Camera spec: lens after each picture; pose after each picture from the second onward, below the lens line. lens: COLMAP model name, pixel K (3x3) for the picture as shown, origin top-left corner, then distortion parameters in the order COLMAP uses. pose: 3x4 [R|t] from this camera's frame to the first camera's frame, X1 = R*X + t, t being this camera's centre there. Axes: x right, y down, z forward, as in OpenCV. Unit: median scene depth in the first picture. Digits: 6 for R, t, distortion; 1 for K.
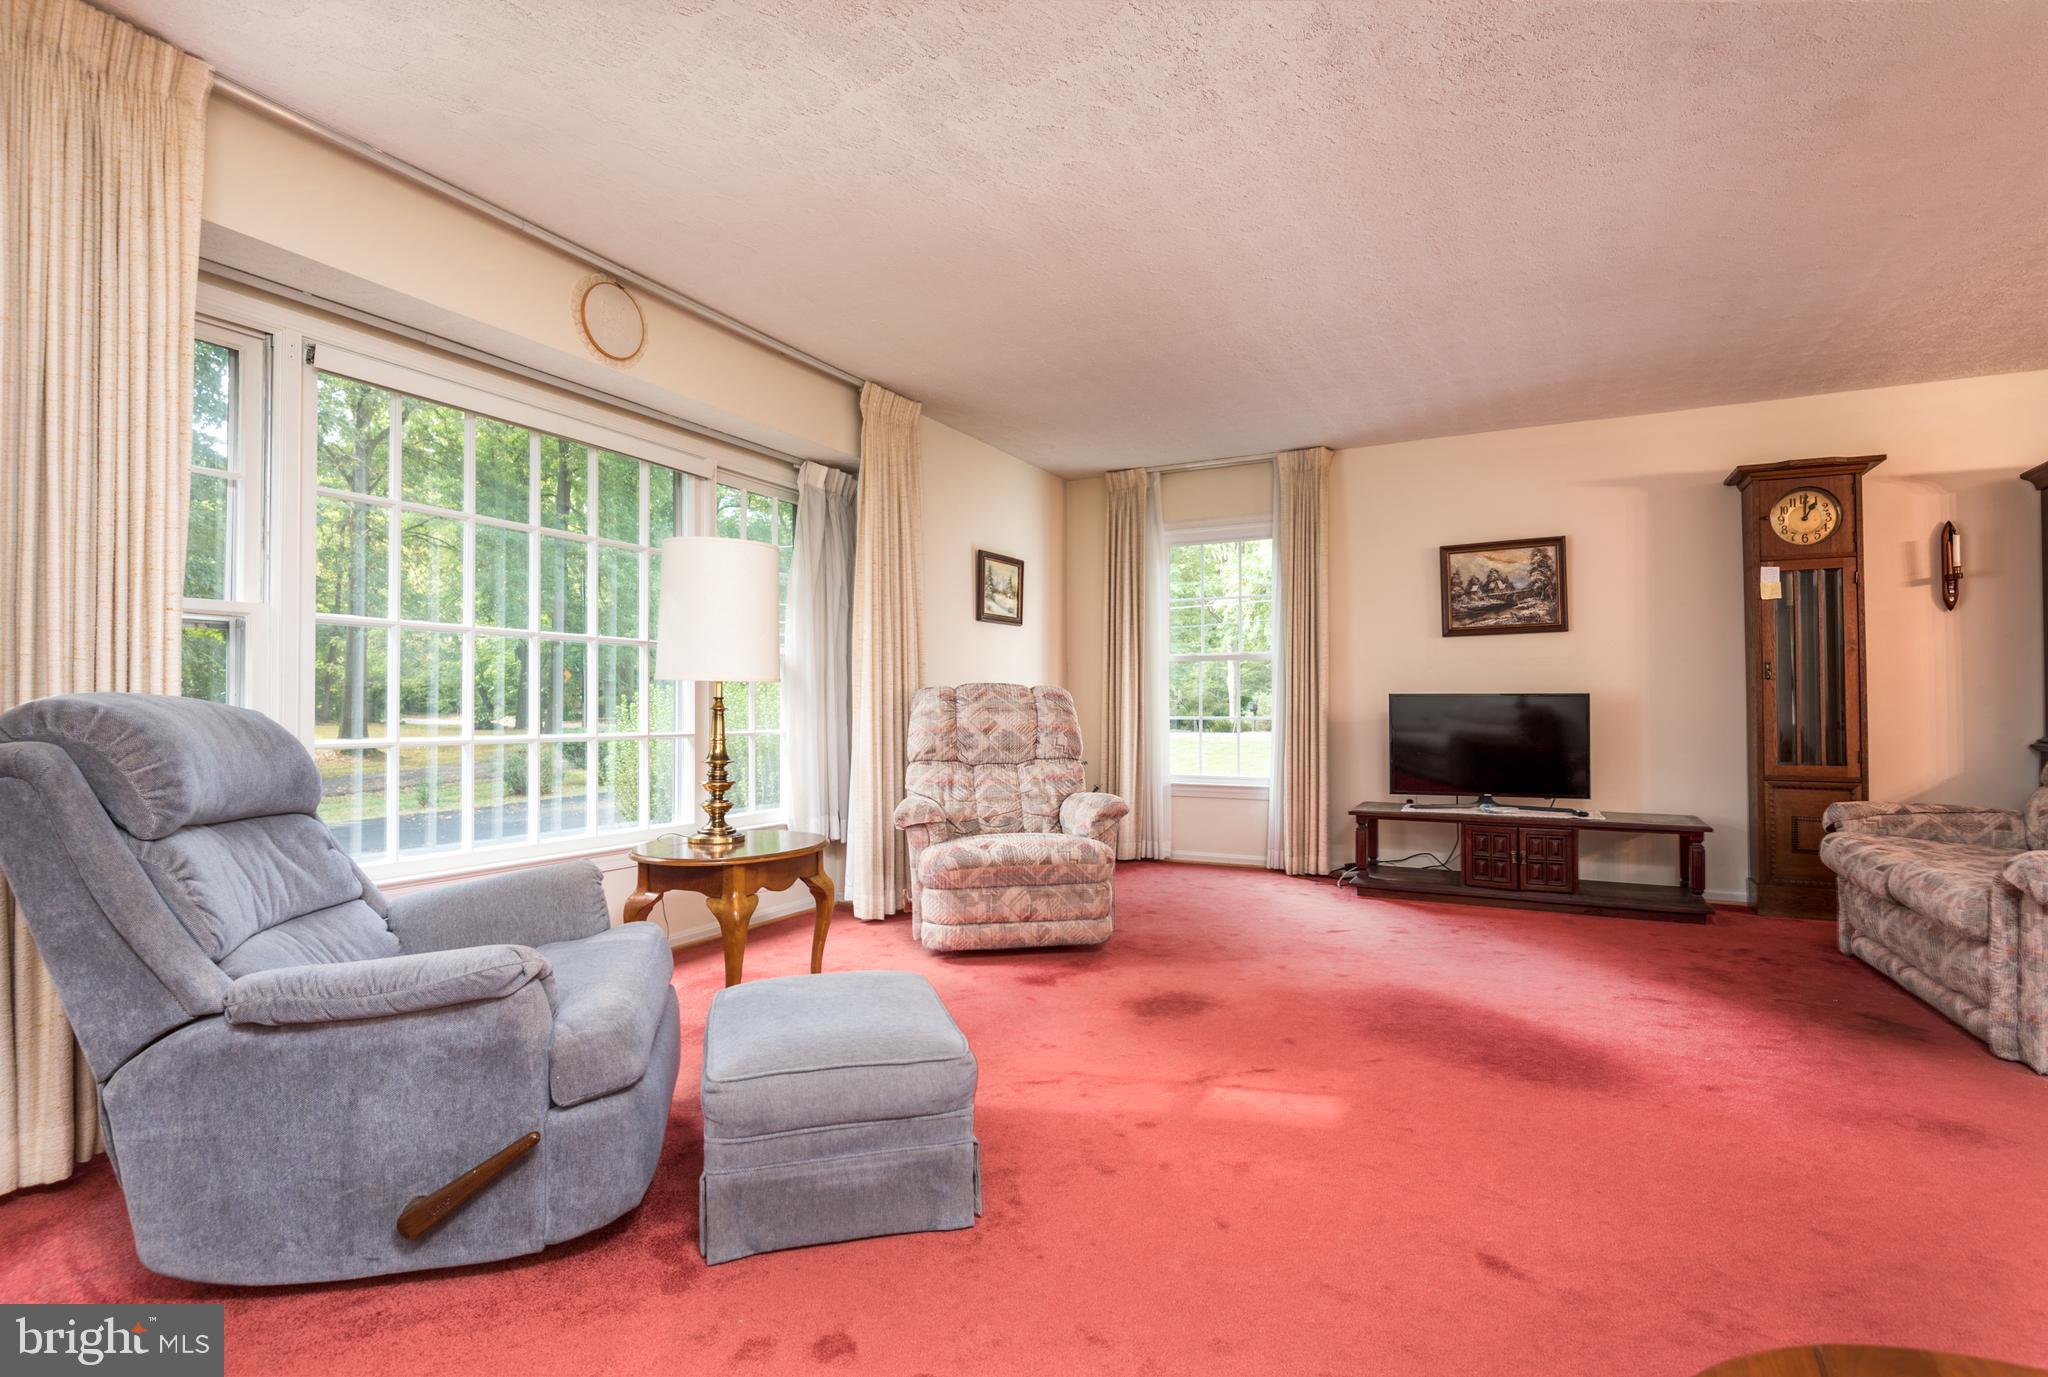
lens RADIAL K [[1055.0, 0, 1004.8], [0, 1055.0, 693.2], [0, 0, 1]] dist [0.000620, -0.000552]
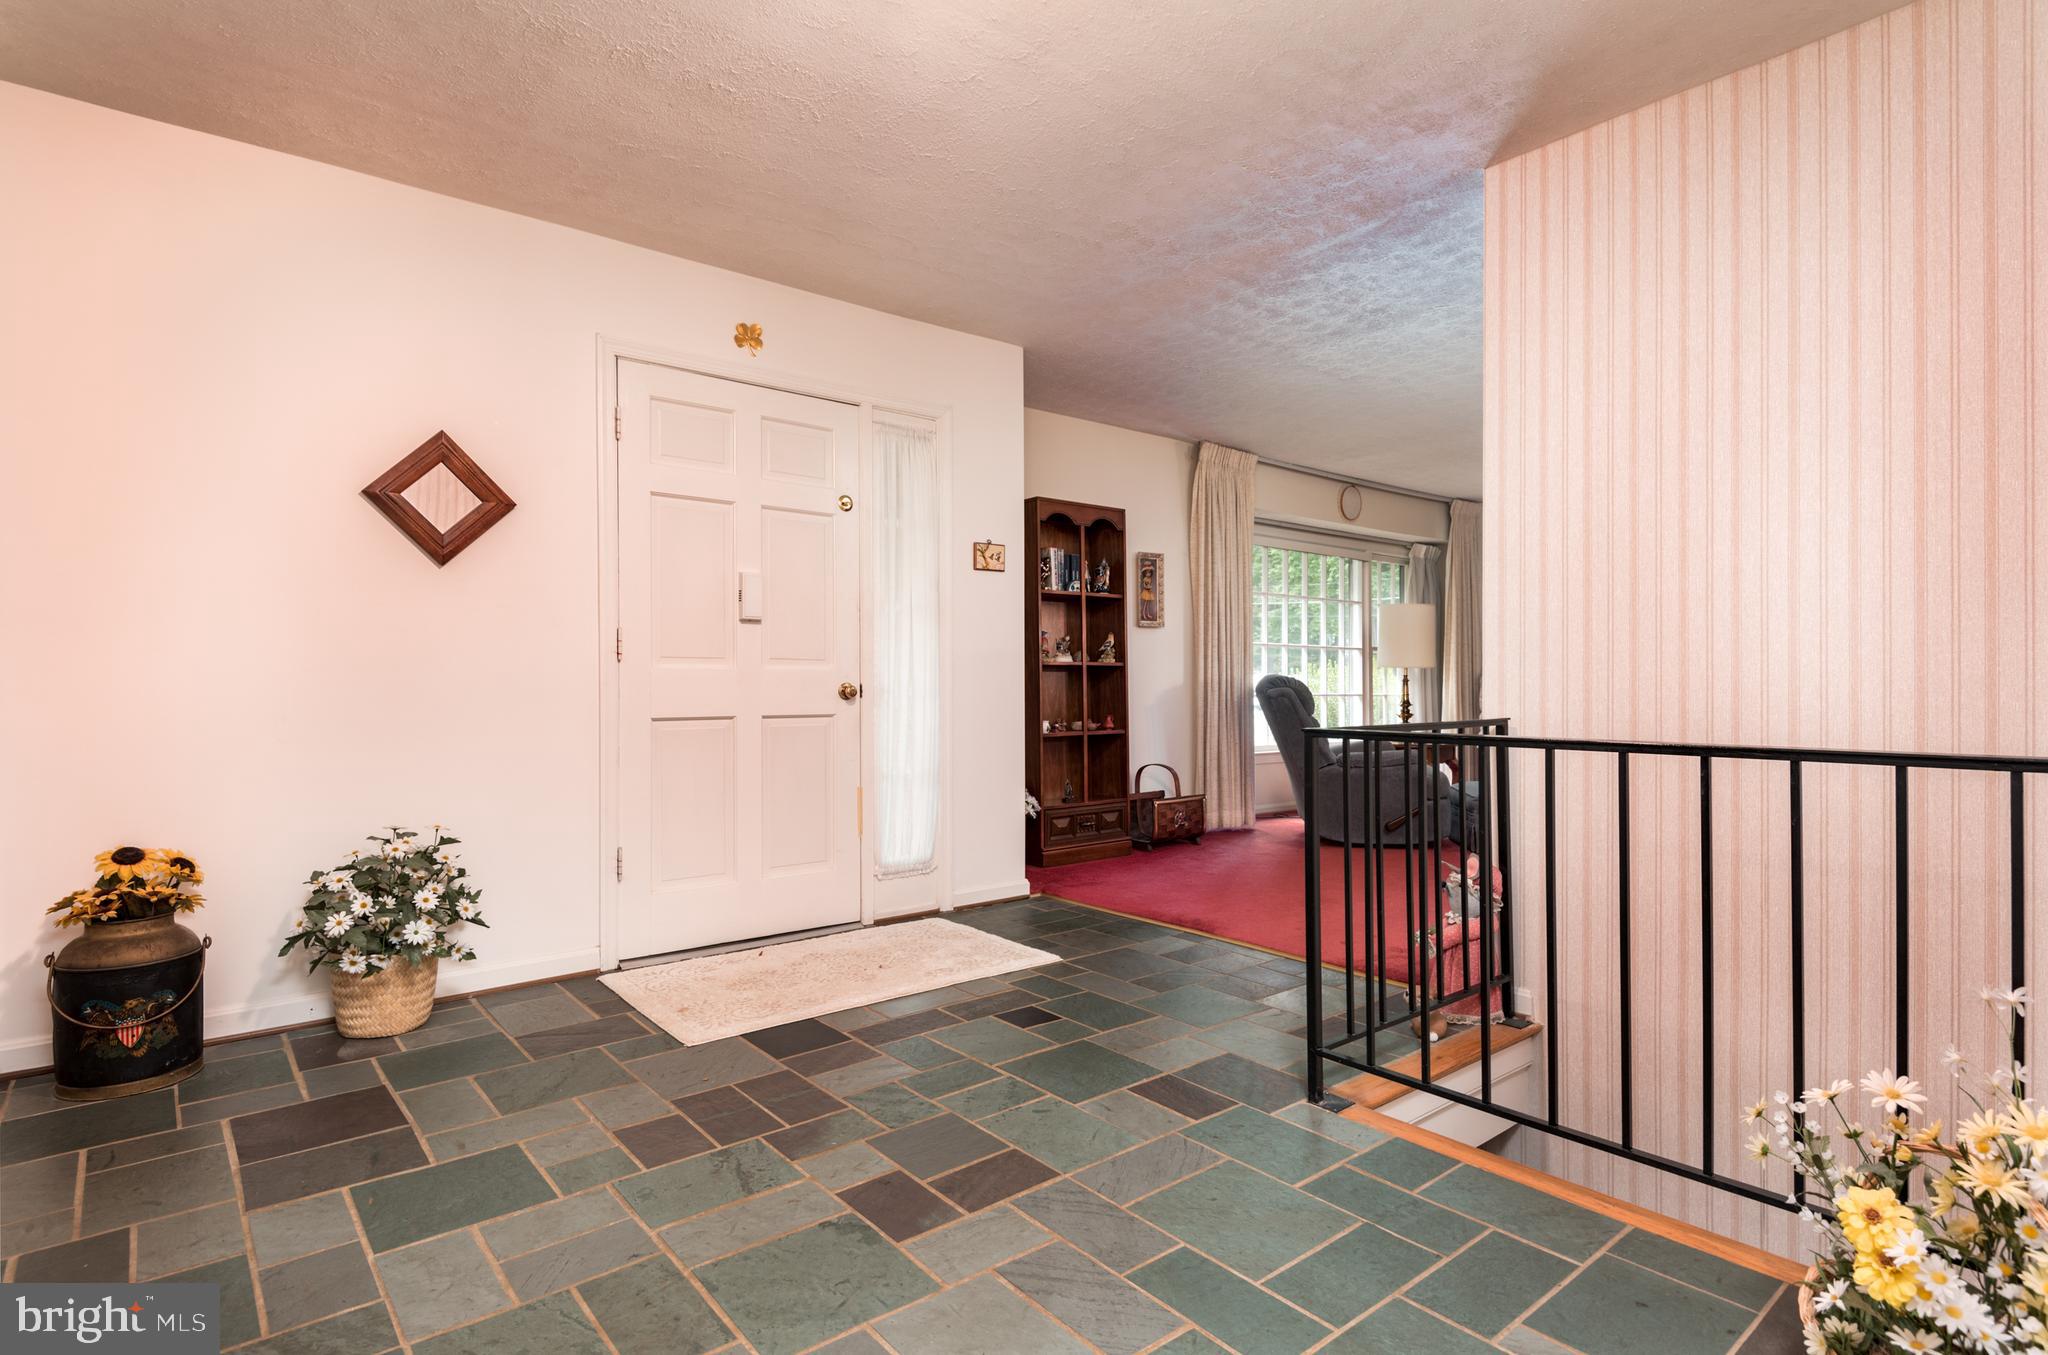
lens RADIAL K [[1034.0, 0, 1024.0], [0, 1034.0, 677.5], [0, 0, 1]] dist [0.001653, 0.000020]
pose [[0.913606, 0.000769, -0.406599, -0.086684], [0.000896, 0.999992, 0.003906, -0.000702], [0.406599, -0.003933, 0.913598, -0.928998]]
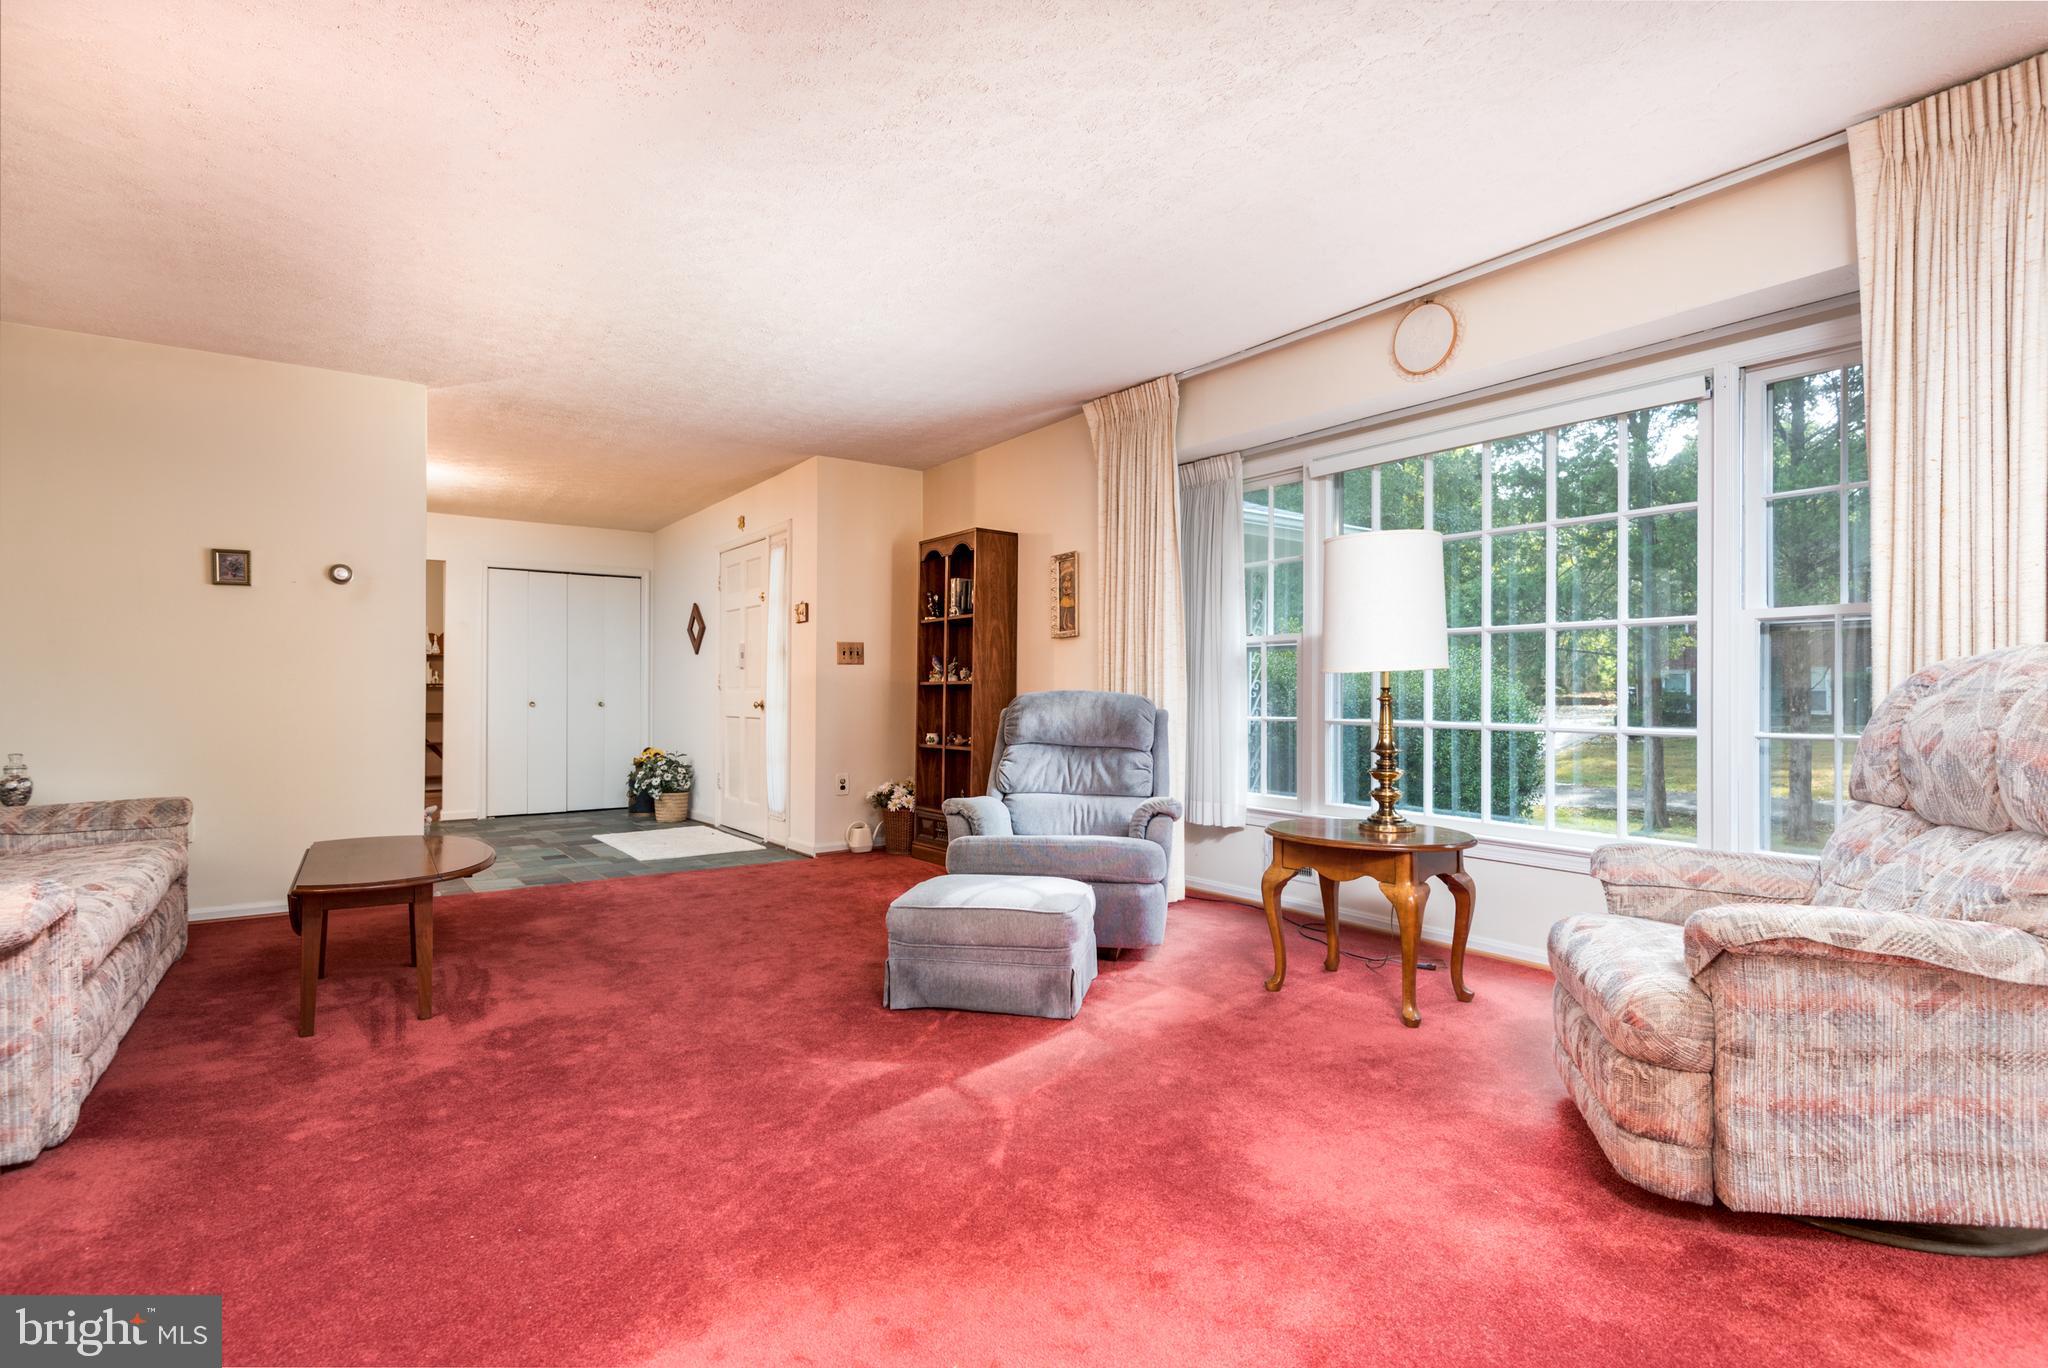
lens RADIAL K [[1055.0, 0, 1004.8], [0, 1055.0, 688.7], [0, 0, 1]] dist [0.000620, -0.000552]
pose [[-0.493995, -0.005201, -0.869449, 0.598853], [0.007709, 0.999917, -0.010362, 0.009547], [0.869431, -0.011821, -0.493914, 0.892425]]
